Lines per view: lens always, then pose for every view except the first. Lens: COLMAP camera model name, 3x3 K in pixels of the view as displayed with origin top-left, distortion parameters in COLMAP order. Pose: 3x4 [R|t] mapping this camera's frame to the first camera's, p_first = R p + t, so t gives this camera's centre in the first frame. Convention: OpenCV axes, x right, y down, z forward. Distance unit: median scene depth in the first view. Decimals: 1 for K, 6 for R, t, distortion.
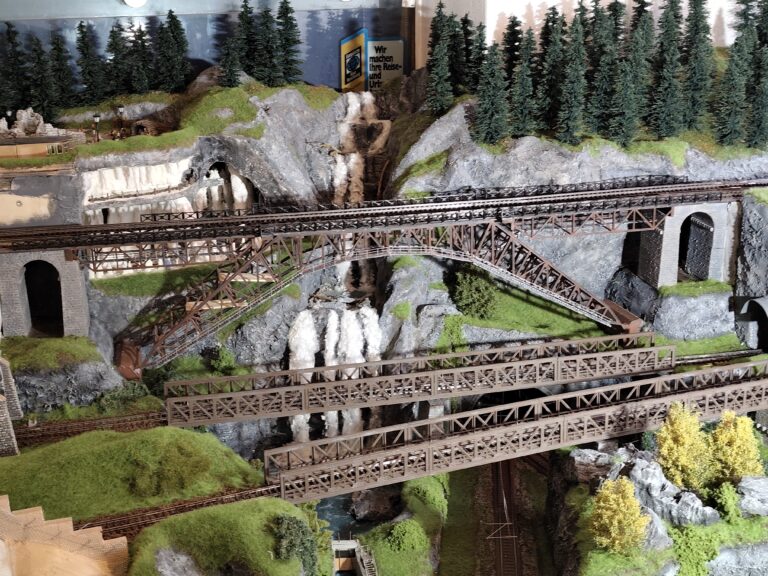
lens RADIAL K [[1046.6, 0, 384.0], [0, 1046.6, 288.0], [0, 0, 1]] dist [0.159140, -0.540414]
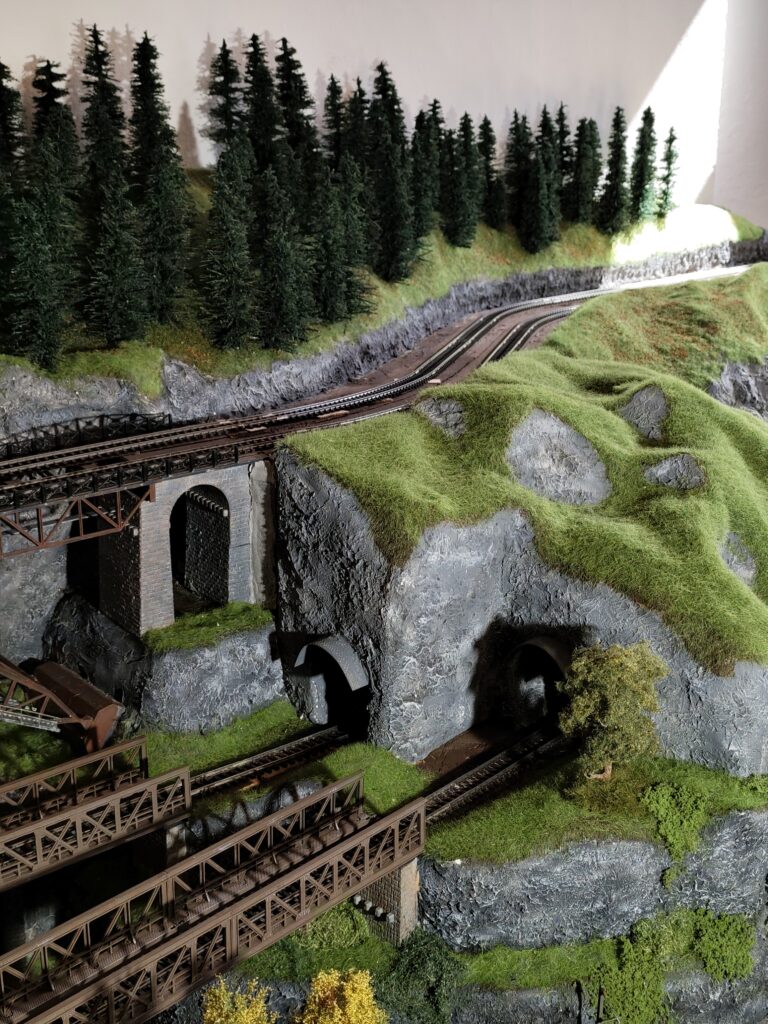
lens RADIAL K [[1395.4, 0, 384.0], [0, 1395.4, 512.0], [0, 0, 1]] dist [0.159140, -0.540414]
pose [[0.902282, -0.112672, 0.416164, 0.083992], [0.104509, 0.993619, 0.042426, -0.076458], [-0.418289, 0.005212, 0.908299, 0.311215]]
